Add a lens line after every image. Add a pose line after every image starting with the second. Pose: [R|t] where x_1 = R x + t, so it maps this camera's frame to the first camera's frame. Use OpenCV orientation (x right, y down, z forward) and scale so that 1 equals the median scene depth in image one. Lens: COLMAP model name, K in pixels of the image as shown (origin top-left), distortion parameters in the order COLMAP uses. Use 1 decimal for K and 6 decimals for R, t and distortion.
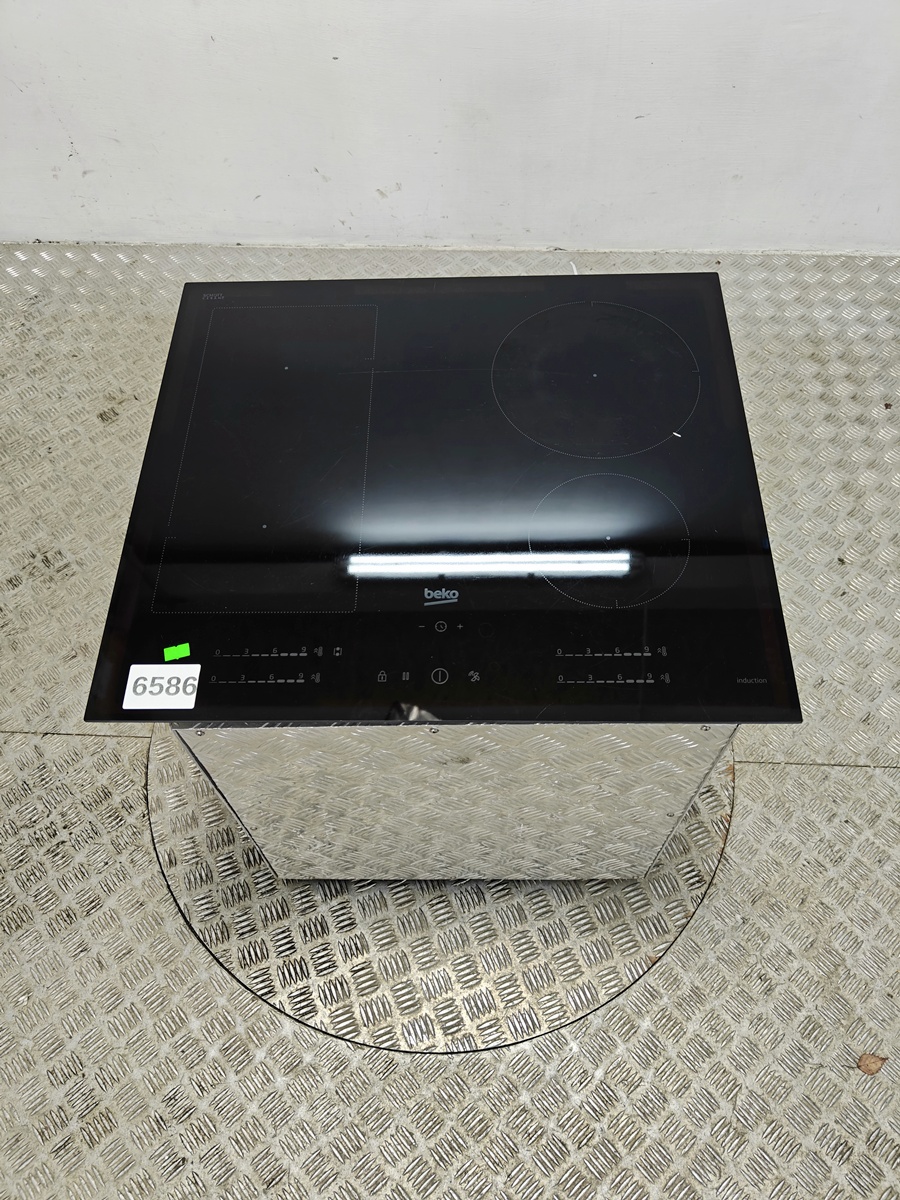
lens RADIAL K [[869.8, 0, 453.3], [0, 869.8, 605.3], [0, 0, 1]] dist [-0.002062, 0.007903]
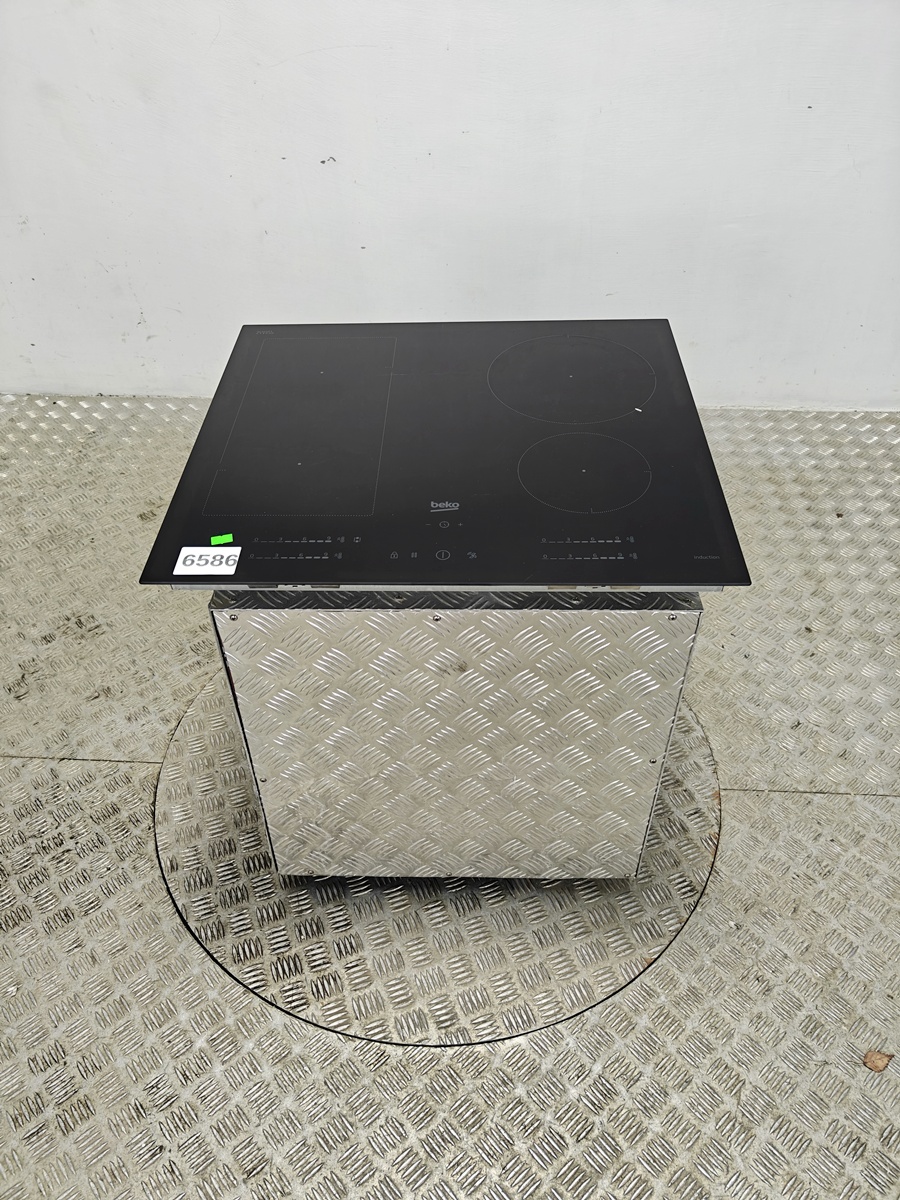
lens RADIAL K [[869.8, 0, 446.5], [0, 869.8, 602.3], [0, 0, 1]] dist [-0.002062, 0.007903]
pose [[0.999876, 0.014720, -0.005681, -0.001824], [-0.015727, 0.958802, -0.283640, 0.284230], [0.001272, 0.283694, 0.958914, -0.067602]]
